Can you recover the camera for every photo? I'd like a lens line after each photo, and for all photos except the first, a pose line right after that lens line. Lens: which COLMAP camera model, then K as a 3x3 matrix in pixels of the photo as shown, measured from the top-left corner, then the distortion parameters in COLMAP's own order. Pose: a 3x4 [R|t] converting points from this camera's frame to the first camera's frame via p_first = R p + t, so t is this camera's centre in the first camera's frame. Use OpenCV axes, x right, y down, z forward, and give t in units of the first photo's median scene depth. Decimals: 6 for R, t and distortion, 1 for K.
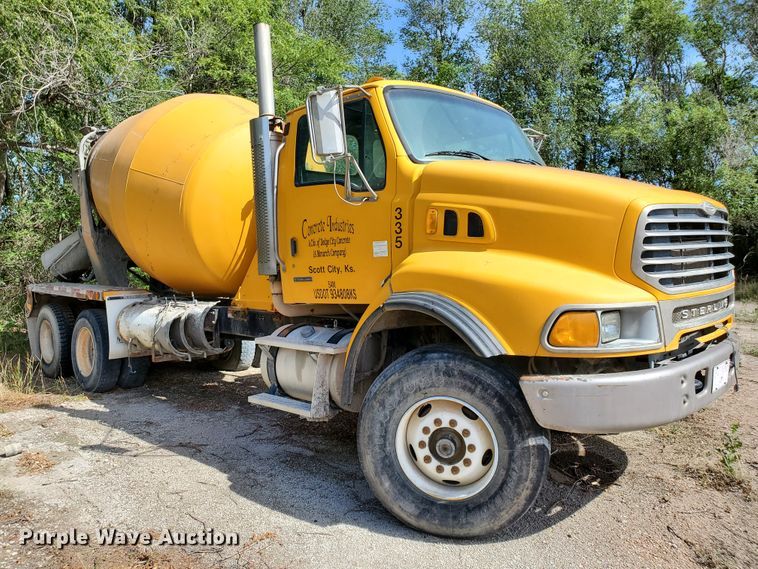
lens RADIAL K [[610.9, 0, 361.3], [0, 610.9, 287.4], [0, 0, 1]] dist [0.078664, -0.115728]
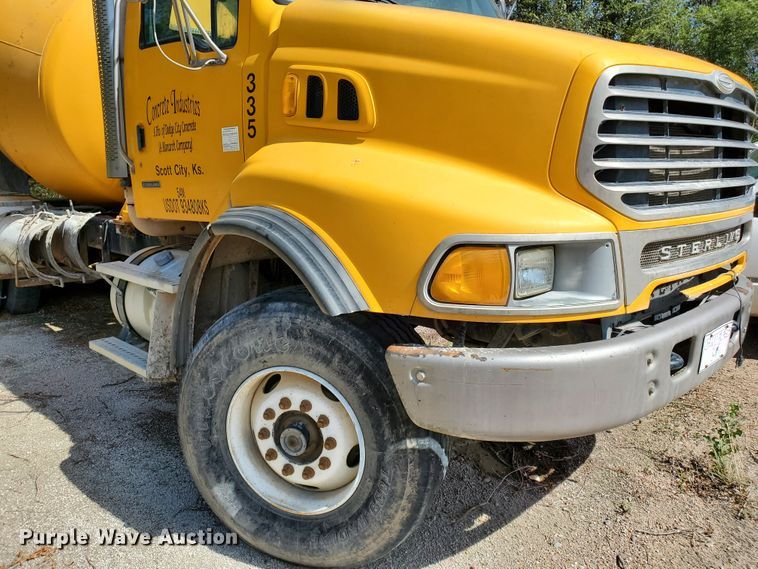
lens RADIAL K [[610.7, 0, 379.0], [0, 610.7, 284.5], [0, 0, 1]] dist [0.099430, -0.156583]
pose [[0.999515, 0.030096, -0.008016, 0.206027], [-0.028799, 0.991089, 0.130051, 0.001341], [0.011858, -0.129757, 0.991475, 0.319677]]
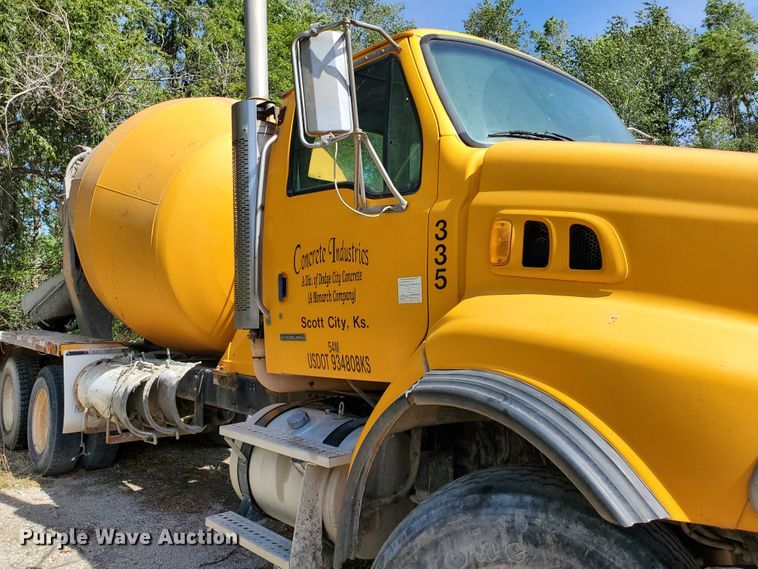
lens RADIAL K [[614.8, 0, 369.1], [0, 614.8, 285.3], [0, 0, 1]] dist [0.023258, 0.002844]
pose [[0.997201, 0.019910, -0.072064, 0.035069], [-0.026102, 0.995950, -0.086034, -0.016529], [0.070059, 0.087674, 0.993683, 0.413190]]
